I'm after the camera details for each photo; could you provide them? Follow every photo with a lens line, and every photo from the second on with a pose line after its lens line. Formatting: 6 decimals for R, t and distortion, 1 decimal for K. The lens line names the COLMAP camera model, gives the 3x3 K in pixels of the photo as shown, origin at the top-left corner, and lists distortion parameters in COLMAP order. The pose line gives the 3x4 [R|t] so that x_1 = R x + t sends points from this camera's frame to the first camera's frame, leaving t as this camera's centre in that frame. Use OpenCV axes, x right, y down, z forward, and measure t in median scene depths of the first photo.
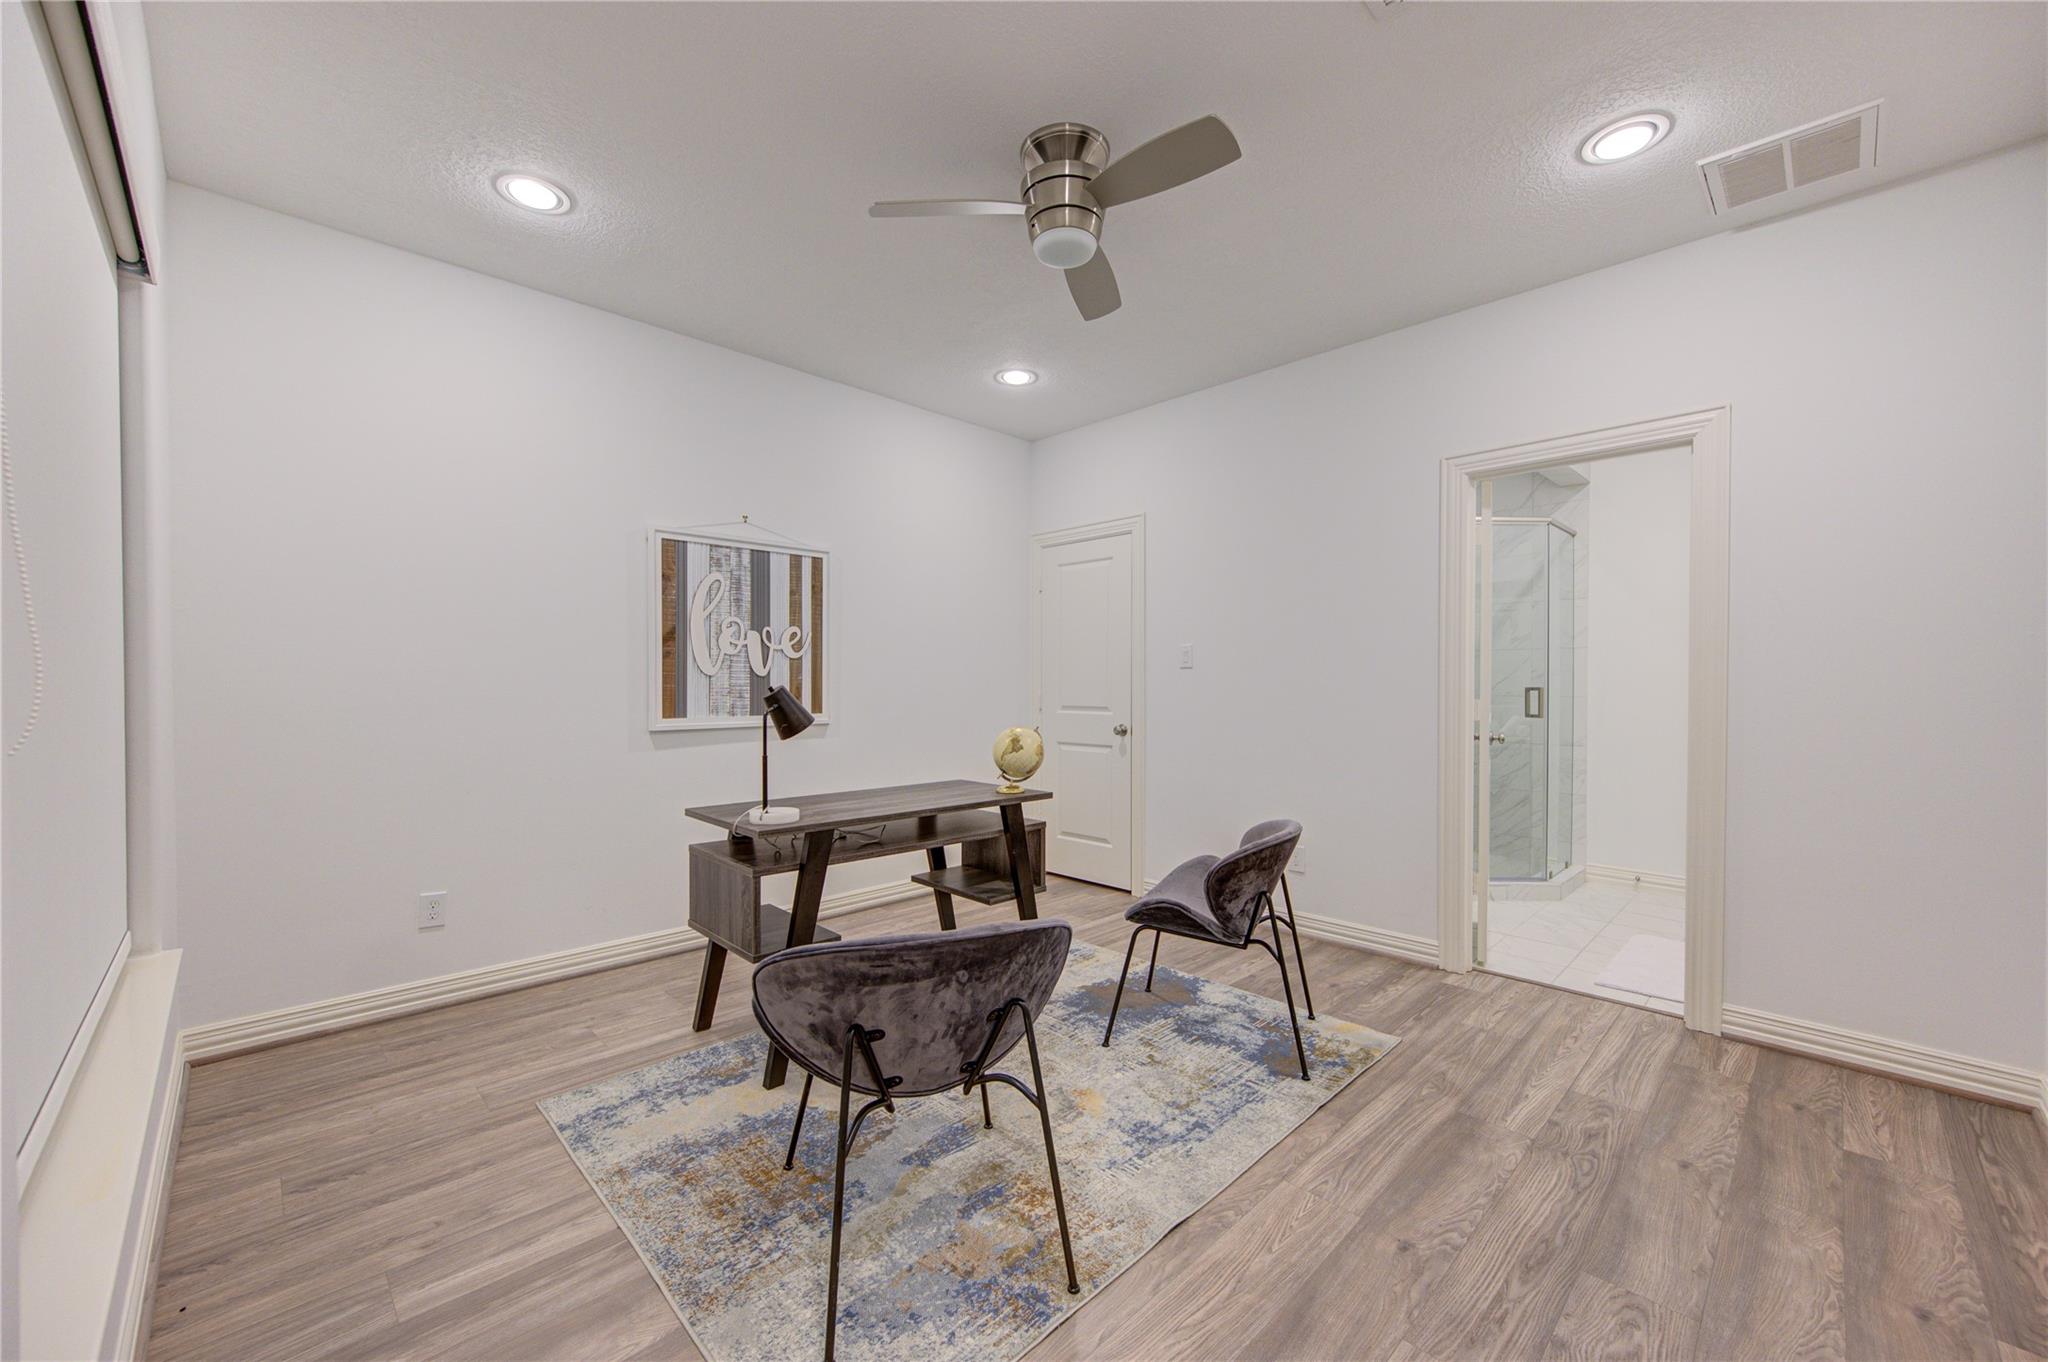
lens RADIAL K [[800.0, 0, 1008.6], [0, 800.0, 687.5], [0, 0, 1]] dist [-0.000772, -0.000182]
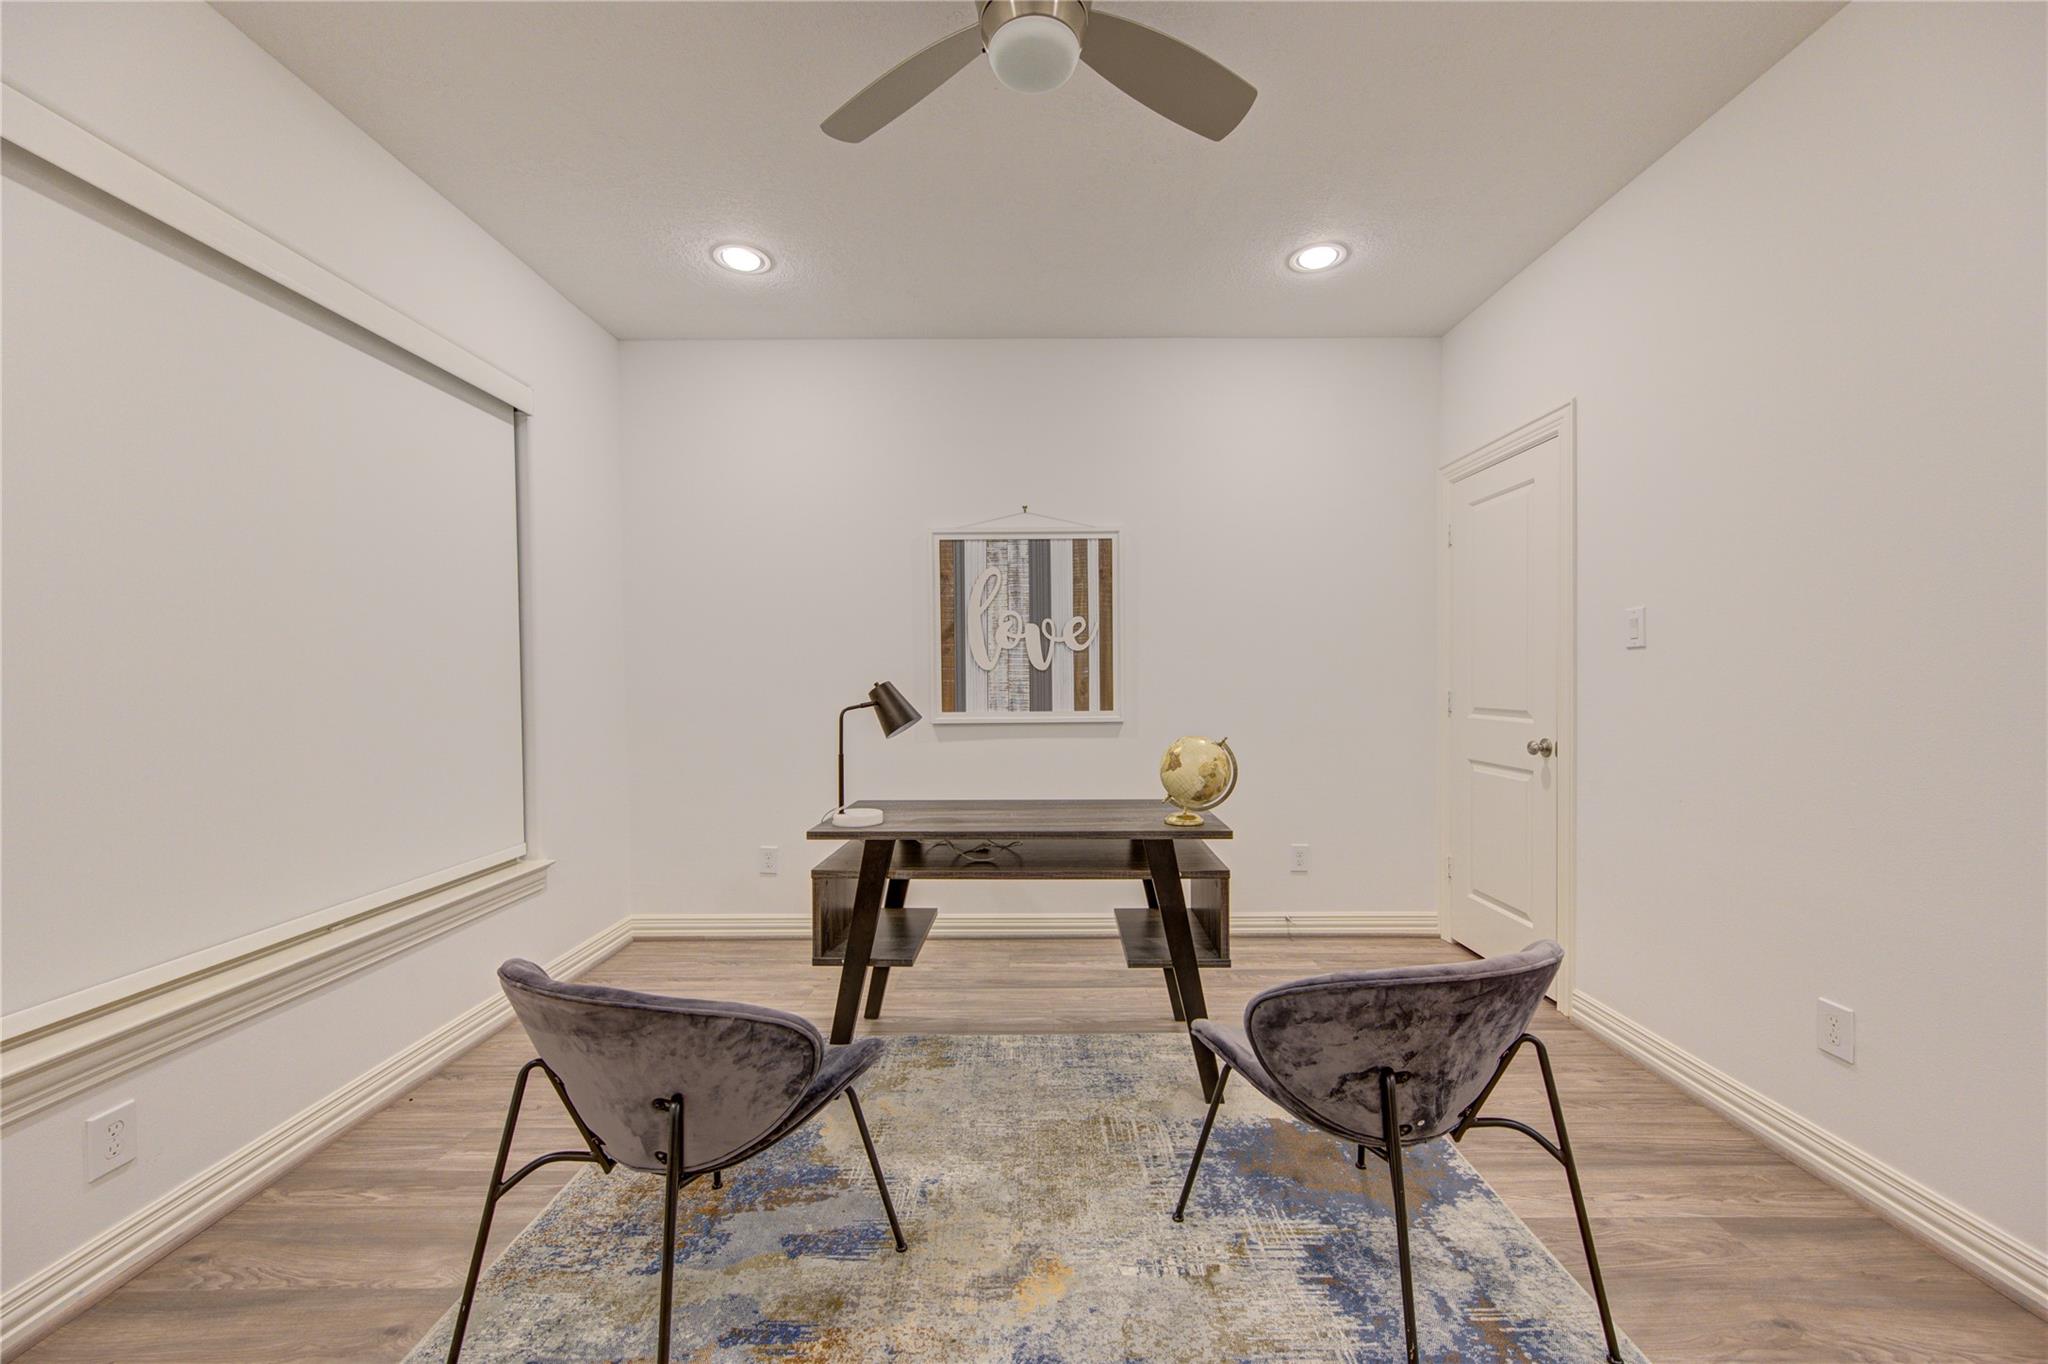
lens RADIAL K [[795.3, 0, 1022.2], [0, 795.3, 681.0], [0, 0, 1]] dist [0.003382, -0.001198]
pose [[0.716672, -0.000452, -0.697410, 0.349933], [0.004080, 0.999985, 0.003544, -0.004905], [0.697399, -0.005385, 0.716663, 0.305574]]
